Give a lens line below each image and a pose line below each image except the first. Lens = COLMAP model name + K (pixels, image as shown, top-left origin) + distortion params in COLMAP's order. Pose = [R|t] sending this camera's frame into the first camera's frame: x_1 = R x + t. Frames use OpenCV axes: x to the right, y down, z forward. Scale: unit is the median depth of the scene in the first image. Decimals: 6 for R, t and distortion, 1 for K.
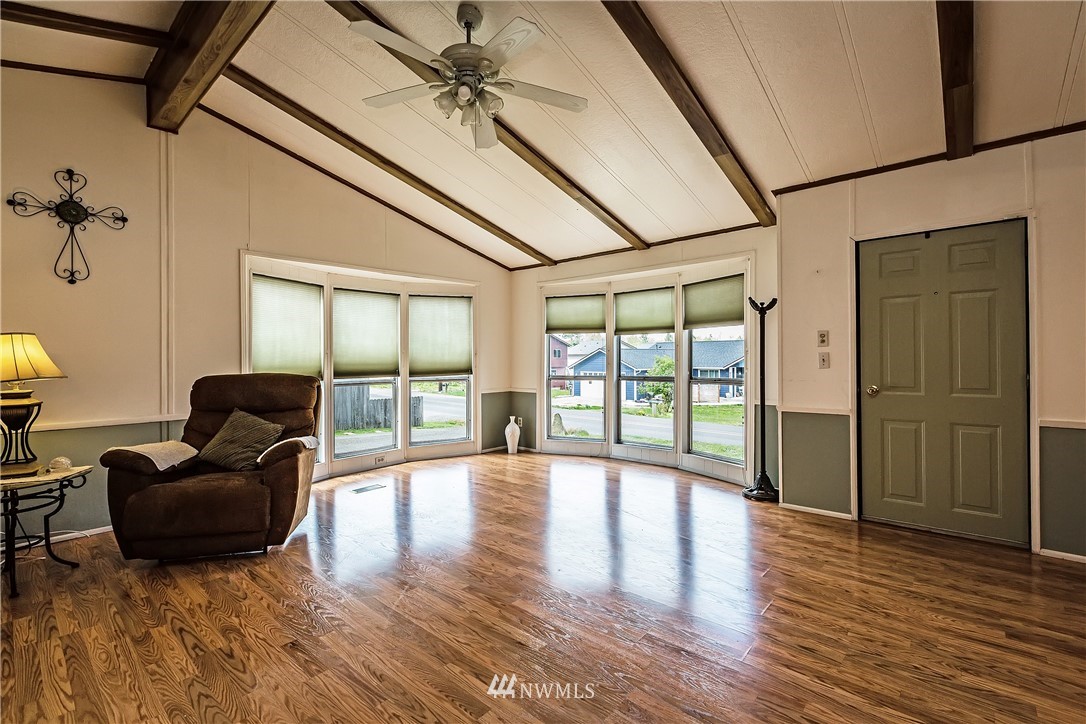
lens RADIAL K [[475.2, 0, 546.2], [0, 475.2, 357.7], [0, 0, 1]] dist [-0.001514, 0.000014]
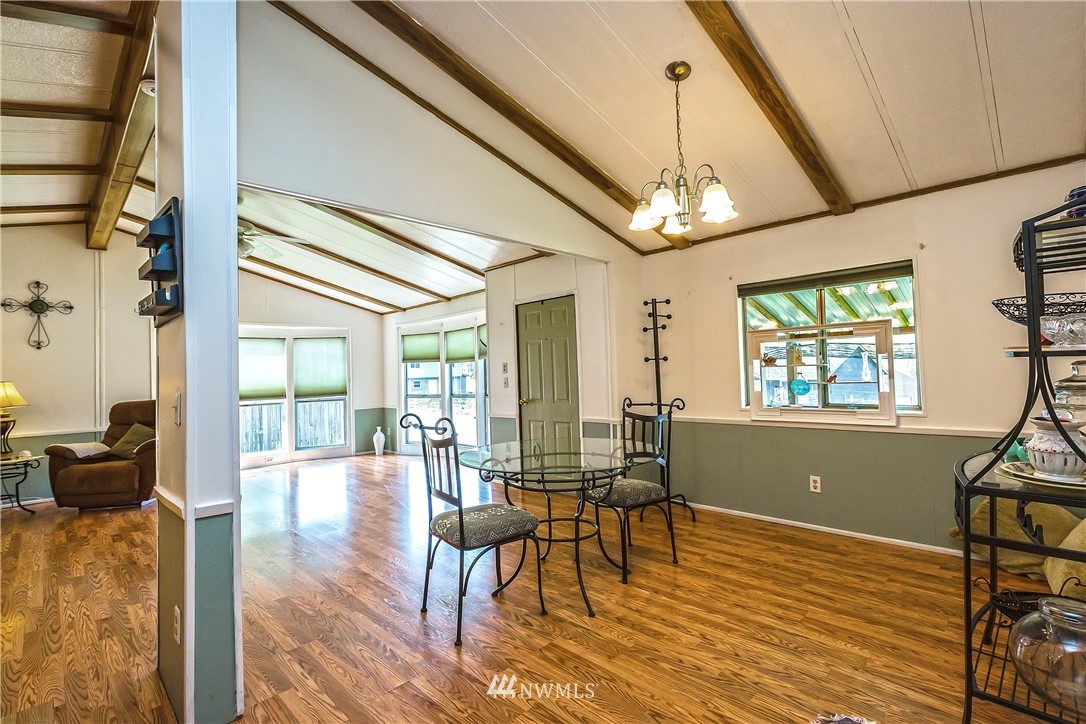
lens RADIAL K [[490.9, 0, 545.1], [0, 490.9, 358.4], [0, 0, 1]] dist [-0.002969, -0.000230]
pose [[0.997876, -0.029510, -0.058077, 0.844663], [0.027864, 0.999192, -0.028948, -0.023021], [0.058884, 0.027269, 0.997892, -0.589217]]
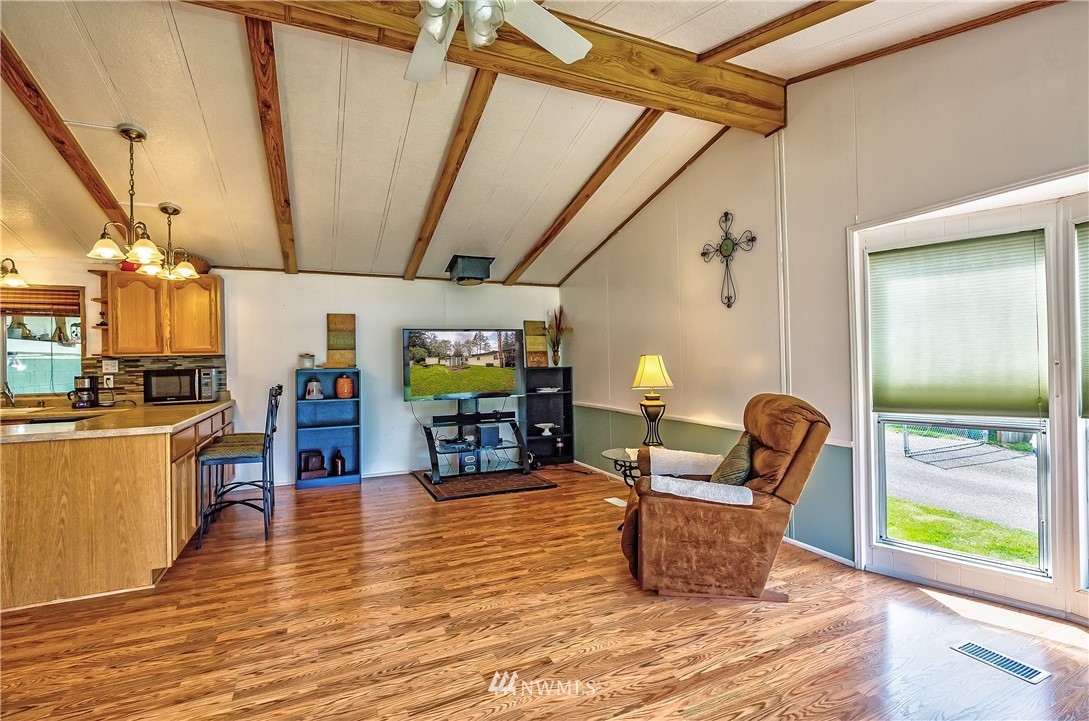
lens RADIAL K [[506.2, 0, 549.1], [0, 506.2, 358.8], [0, 0, 1]] dist [0.002322, 0.000331]
pose [[-0.409932, 0.014352, -0.912003, 0.327739], [0.023164, 0.999718, 0.005321, -0.043682], [0.911822, -0.018945, -0.410148, 1.062559]]
